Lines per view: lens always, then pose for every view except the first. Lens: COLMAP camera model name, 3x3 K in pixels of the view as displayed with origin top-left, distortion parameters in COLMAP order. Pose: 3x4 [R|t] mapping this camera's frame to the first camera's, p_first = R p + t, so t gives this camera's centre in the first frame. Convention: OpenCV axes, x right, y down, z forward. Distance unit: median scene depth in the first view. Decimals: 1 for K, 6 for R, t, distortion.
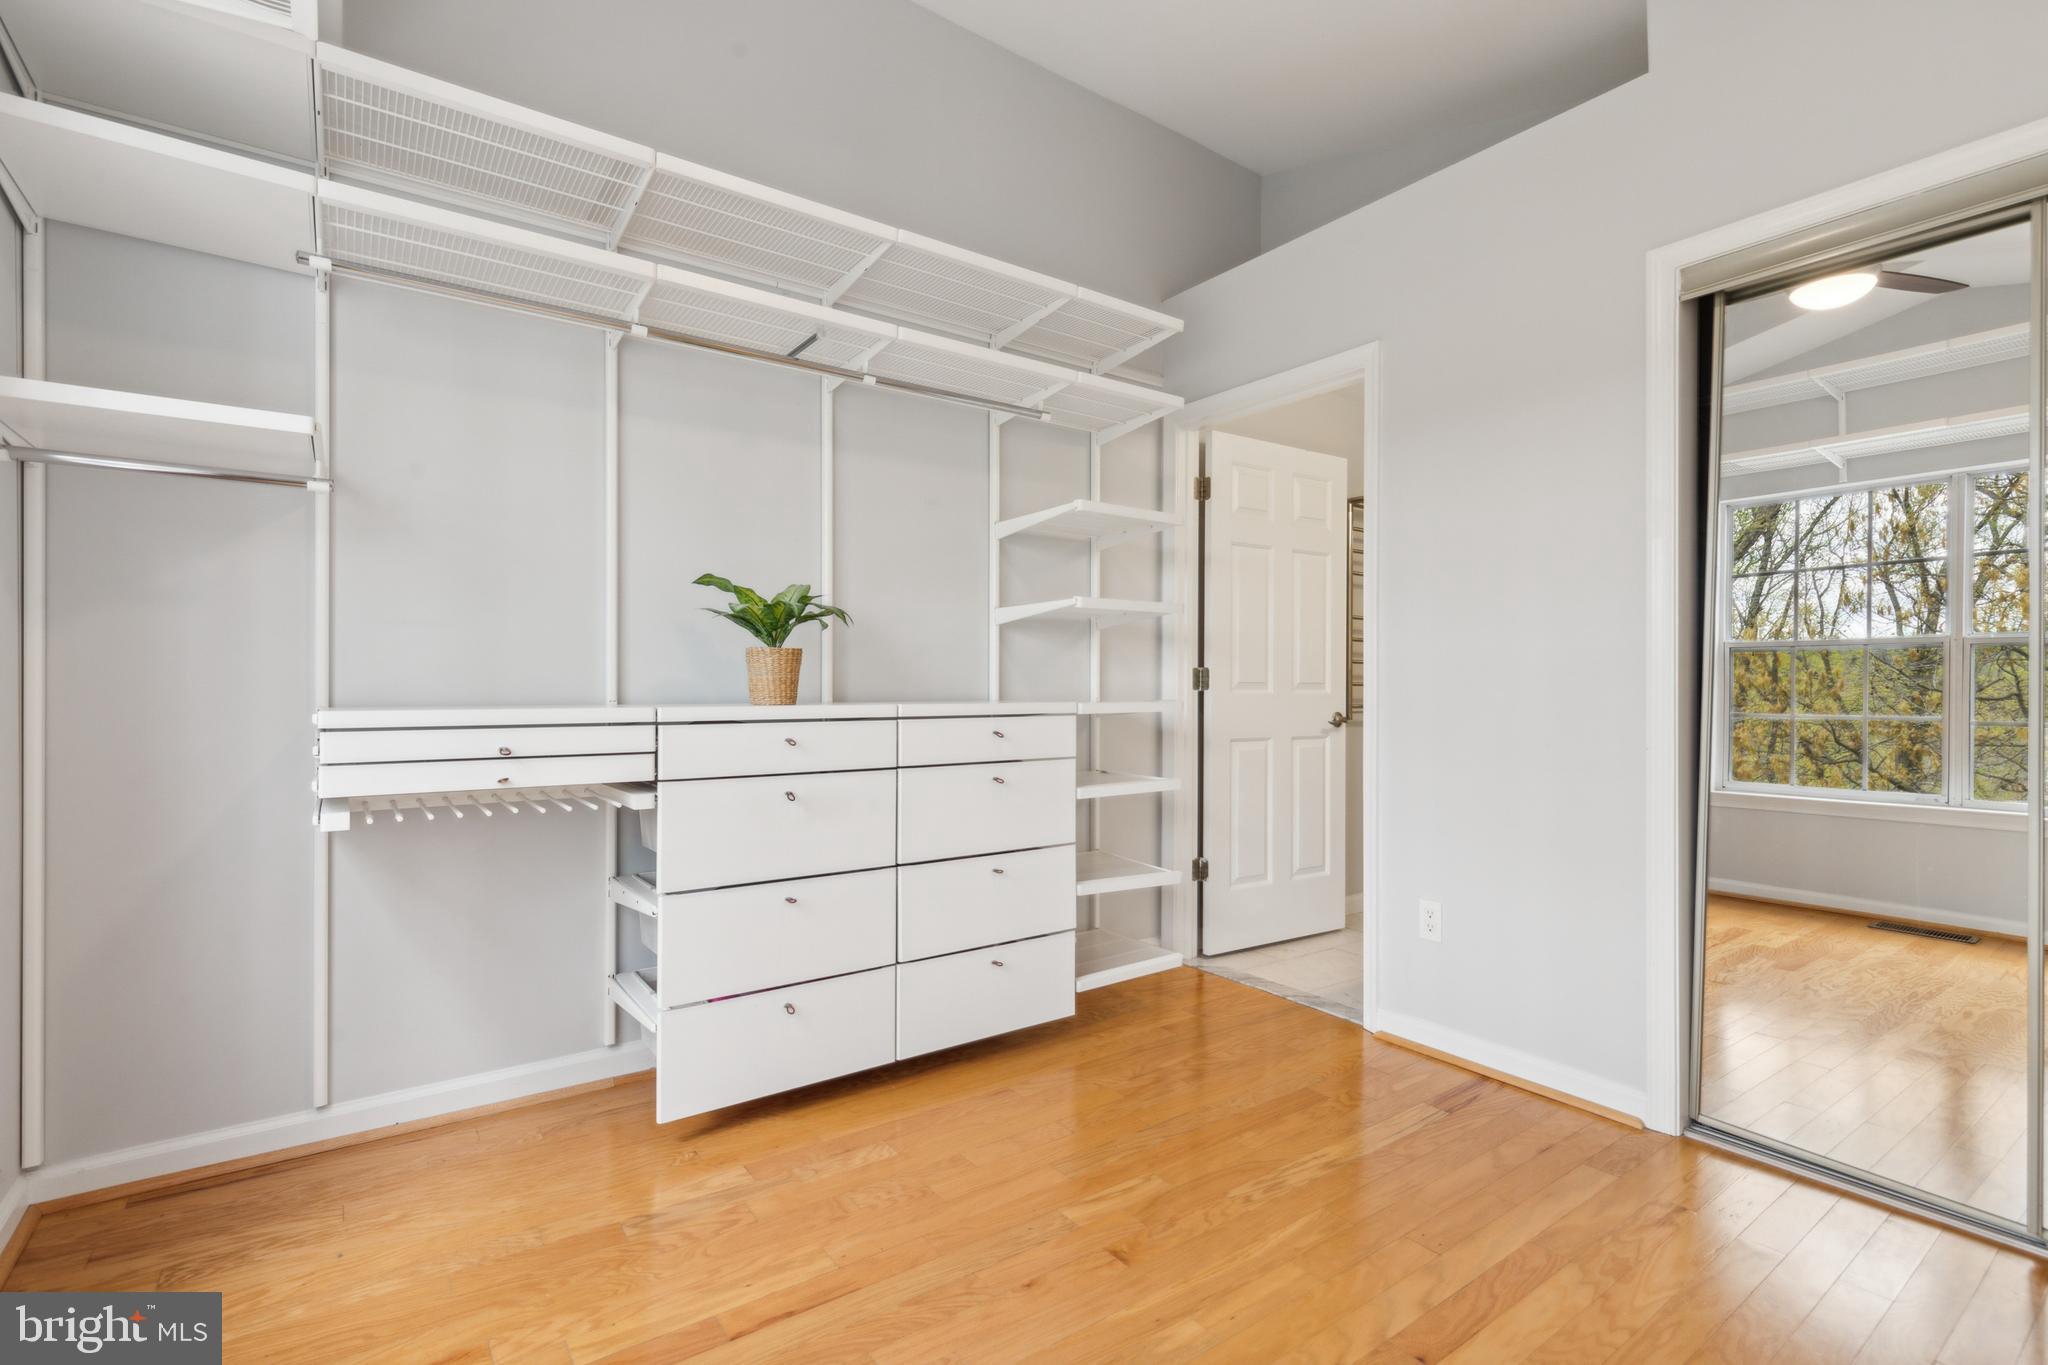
lens RADIAL K [[935.4, 0, 1018.4], [0, 935.4, 693.2], [0, 0, 1]] dist [0.011588, -0.000591]
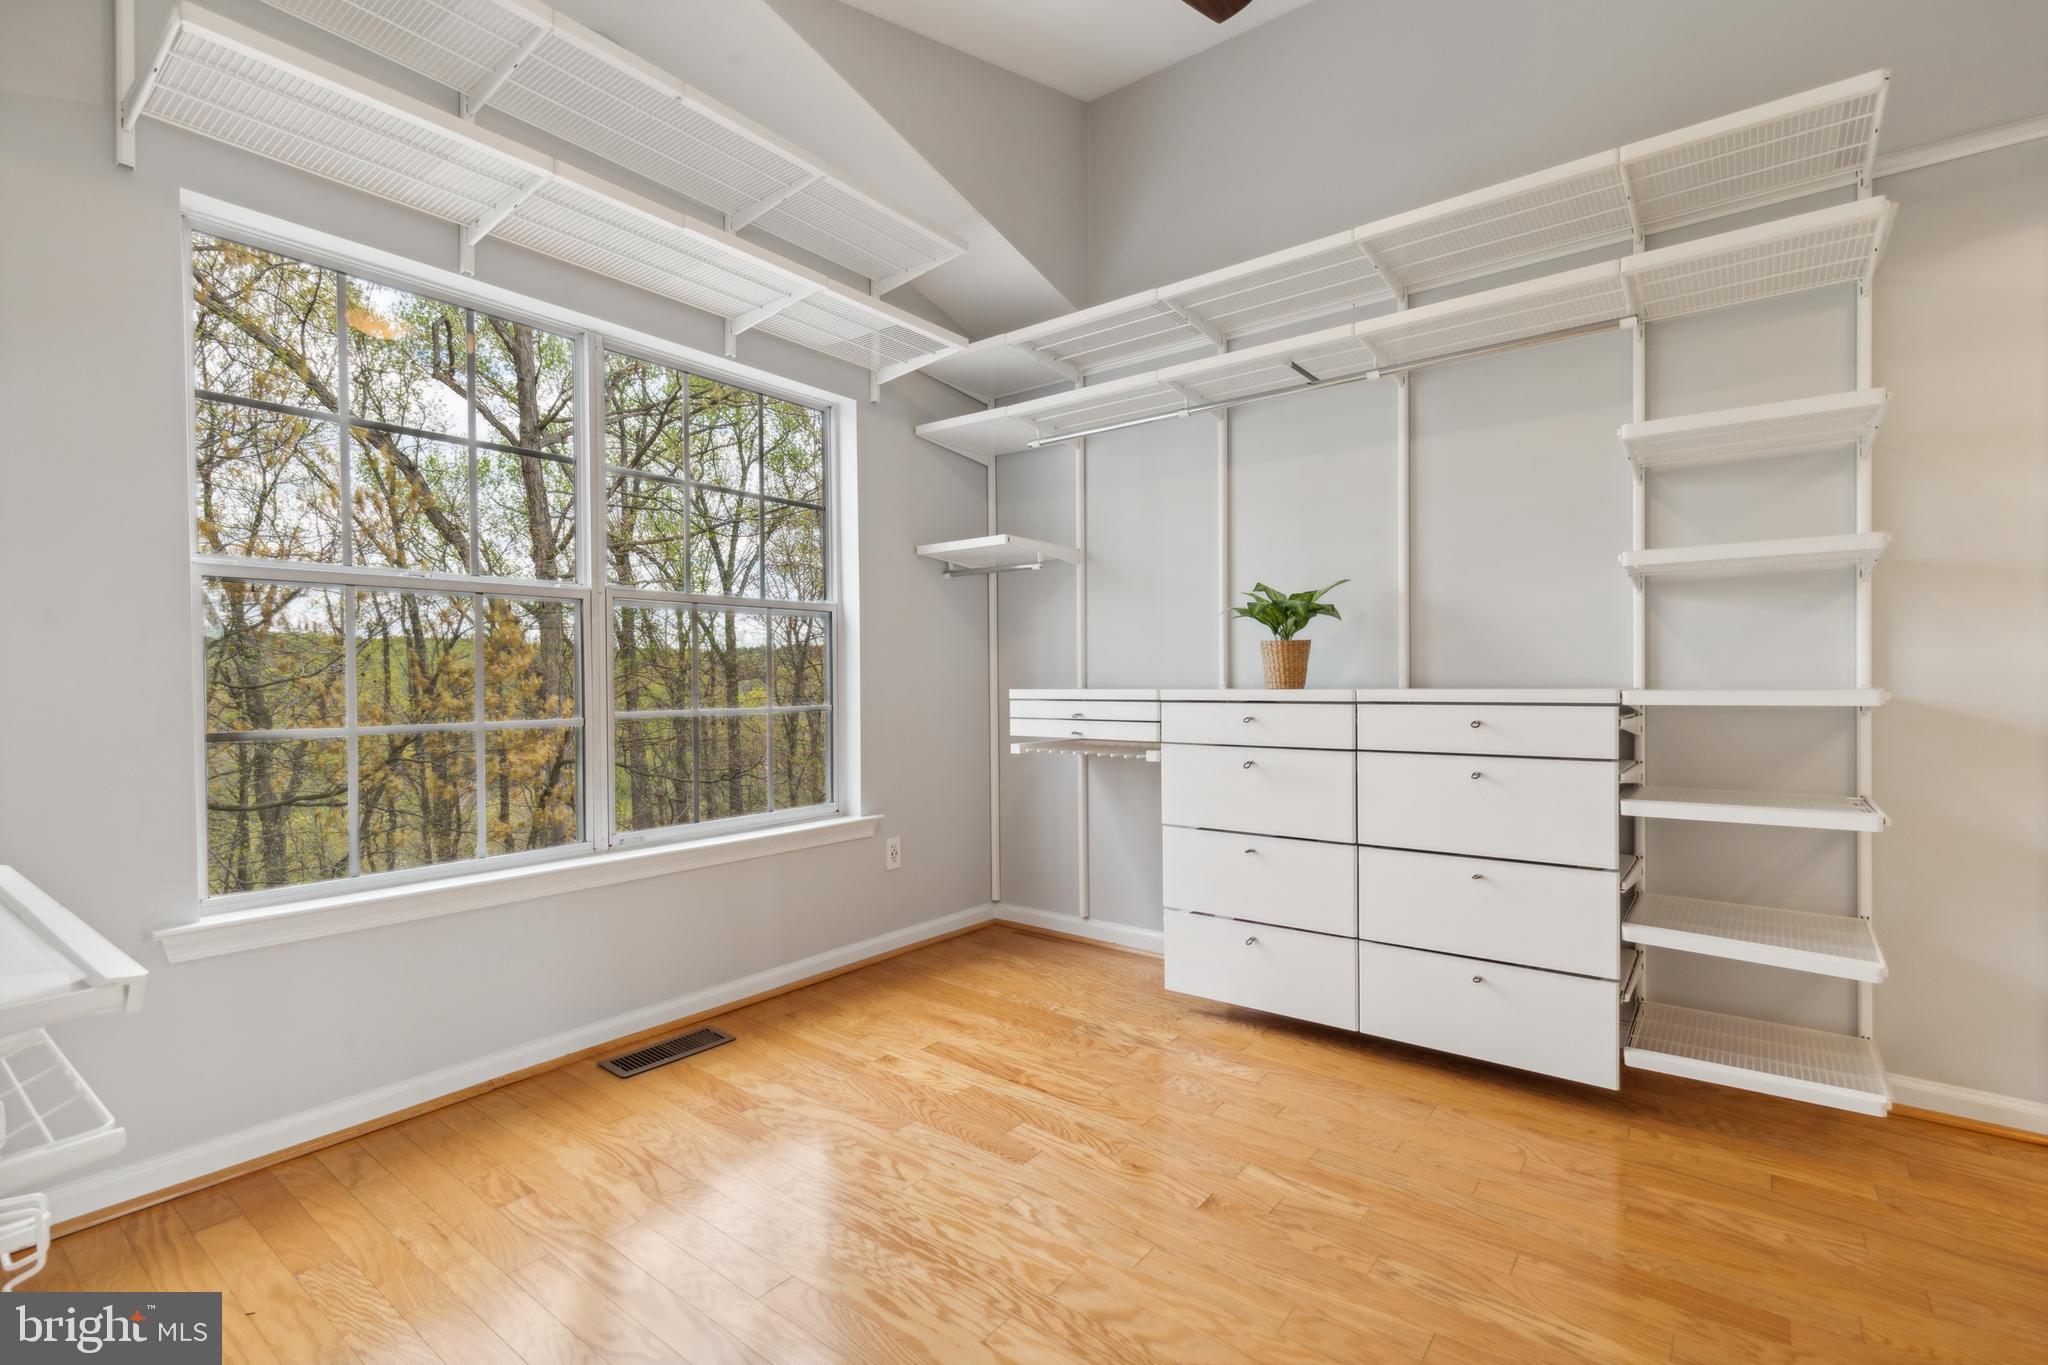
lens RADIAL K [[935.4, 0, 1024.3], [0, 935.4, 681.1], [0, 0, 1]] dist [0.011588, -0.000591]
pose [[0.289306, 0.004018, -0.957228, 0.788386], [0.007016, 0.999955, 0.006317, -0.006882], [0.957211, -0.008543, 0.289265, 0.357225]]
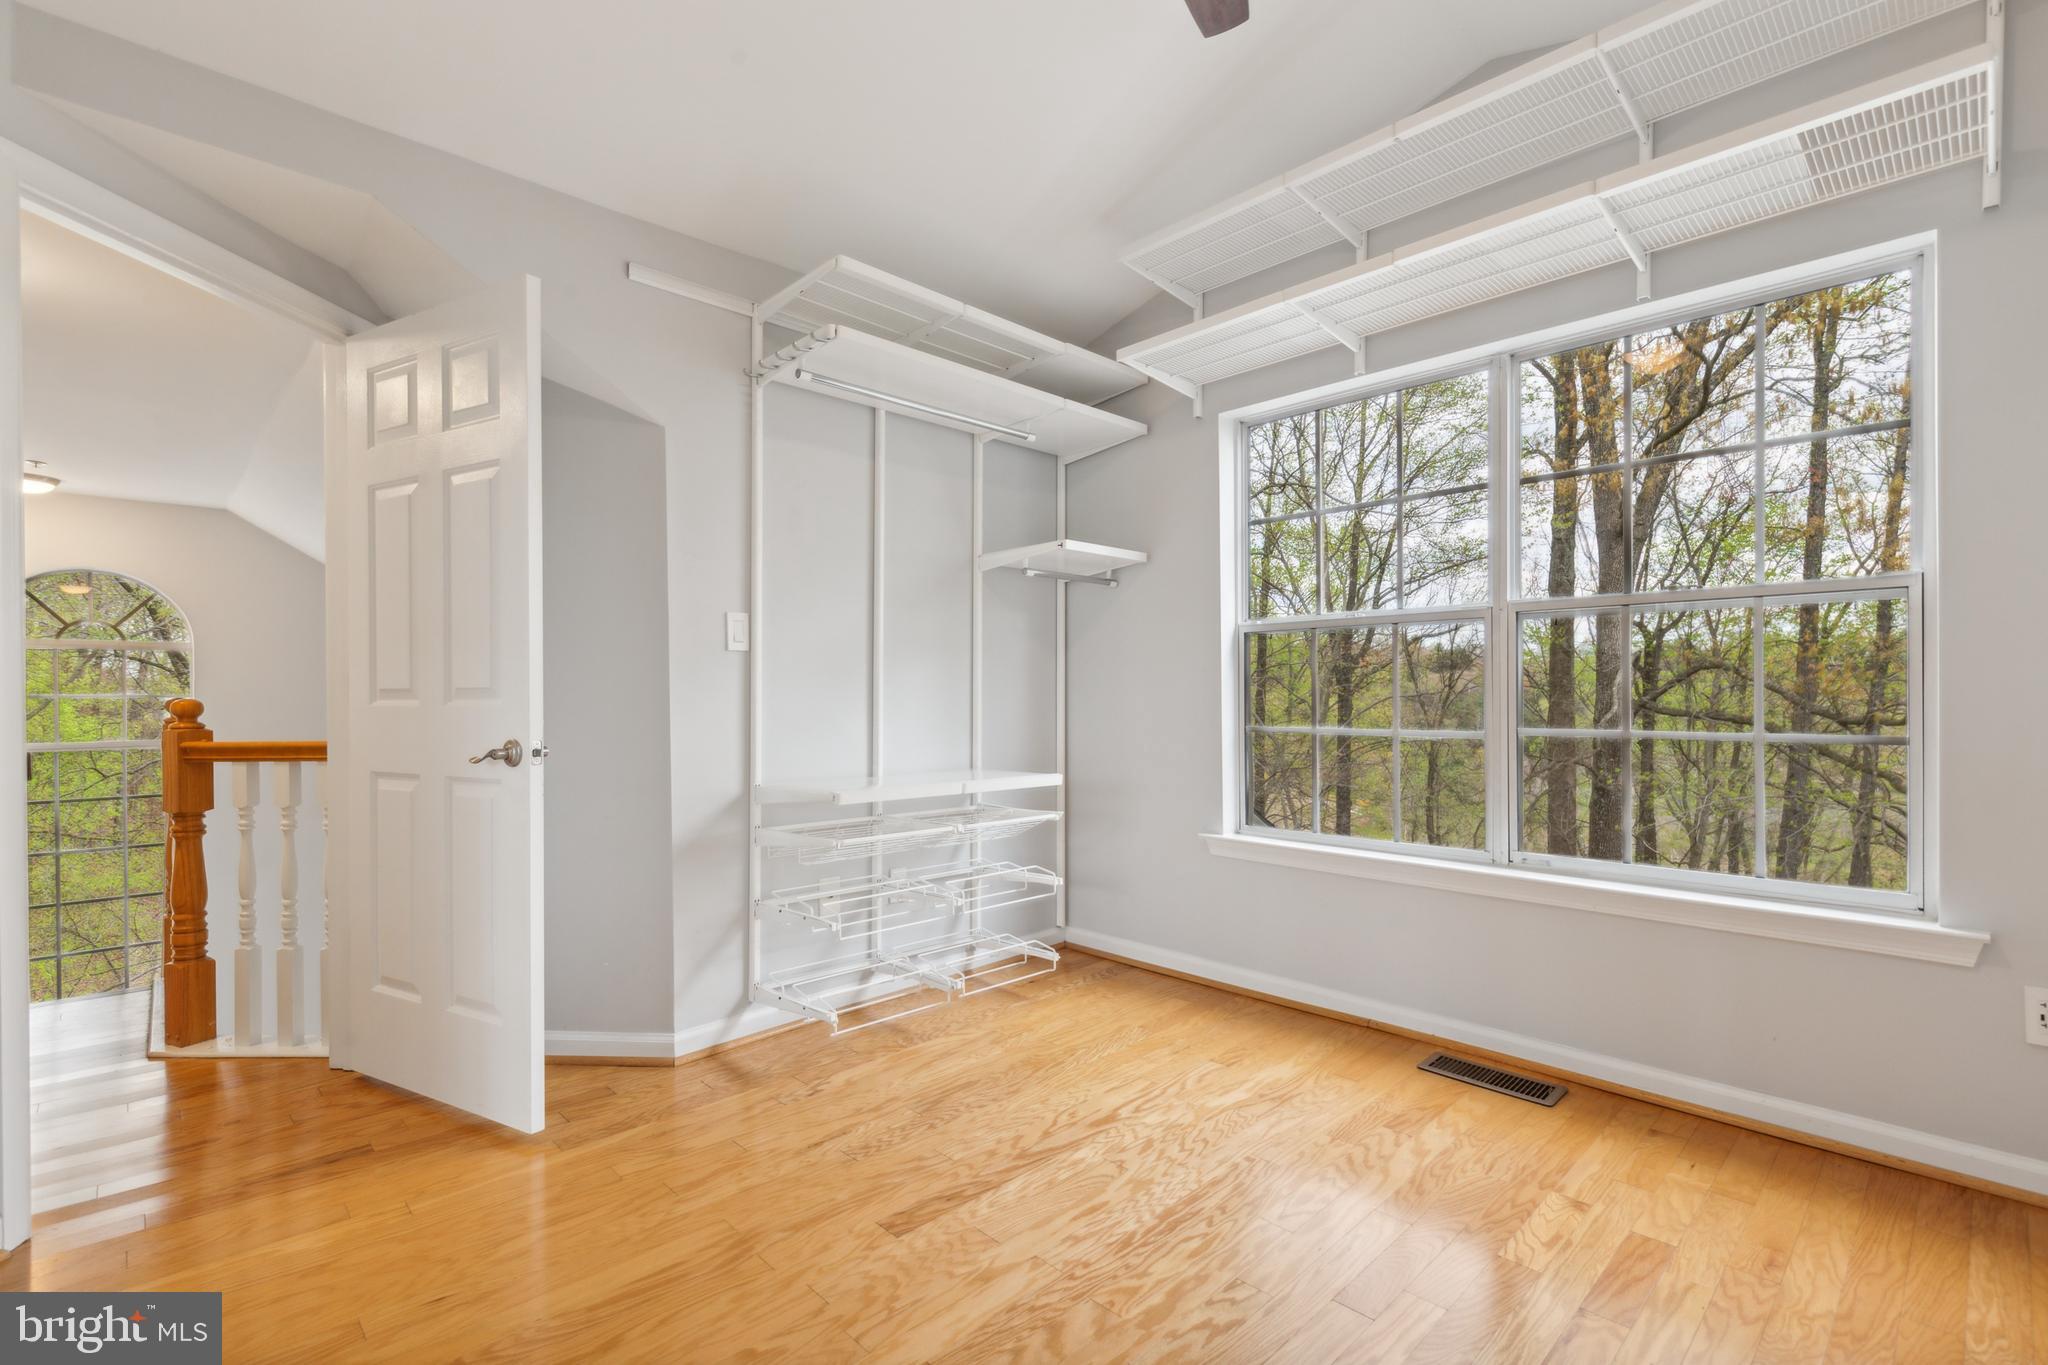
lens RADIAL K [[935.4, 0, 1031.6], [0, 935.4, 692.7], [0, 0, 1]] dist [0.011588, -0.000591]
pose [[-0.986374, 0.002673, -0.164497, 0.307474], [0.003136, 0.999992, -0.002556, -0.006010], [0.164488, -0.003037, -0.986374, 1.237573]]
